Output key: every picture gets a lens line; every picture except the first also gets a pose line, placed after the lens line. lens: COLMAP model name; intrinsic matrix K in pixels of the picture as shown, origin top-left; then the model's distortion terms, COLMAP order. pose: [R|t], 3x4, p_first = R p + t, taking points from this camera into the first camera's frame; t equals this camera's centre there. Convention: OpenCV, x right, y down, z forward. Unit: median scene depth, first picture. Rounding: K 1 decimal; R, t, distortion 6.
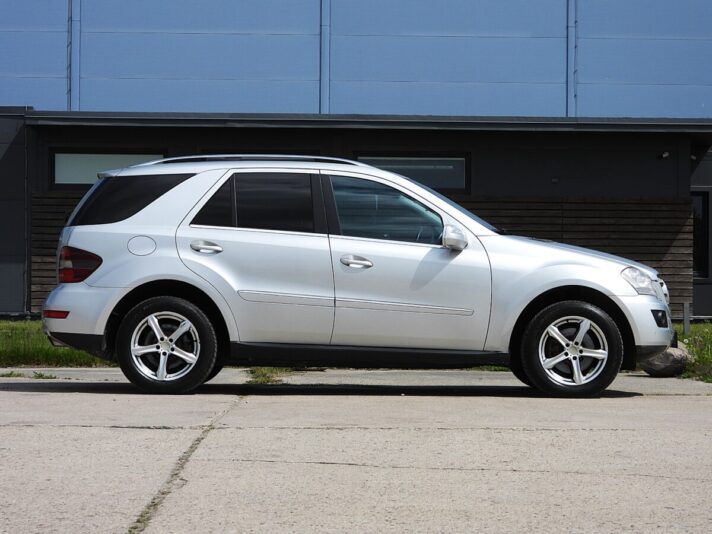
lens RADIAL K [[2184.1, 0, 356.0], [0, 2184.1, 267.0], [0, 0, 1]] dist [-0.054432, 0.322655]
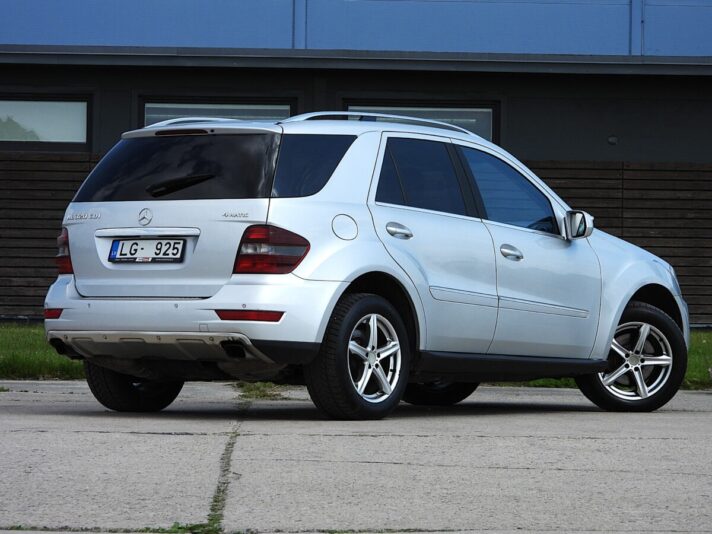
lens RADIAL K [[2968.5, 0, 356.0], [0, 2968.5, 267.0], [0, 0, 1]] dist [-0.029089, 0.813524]
pose [[0.999975, 0.005357, 0.004595, -0.021123], [-0.005377, 0.999975, 0.004483, -0.004393], [-0.004571, -0.004508, 0.999979, -0.277407]]
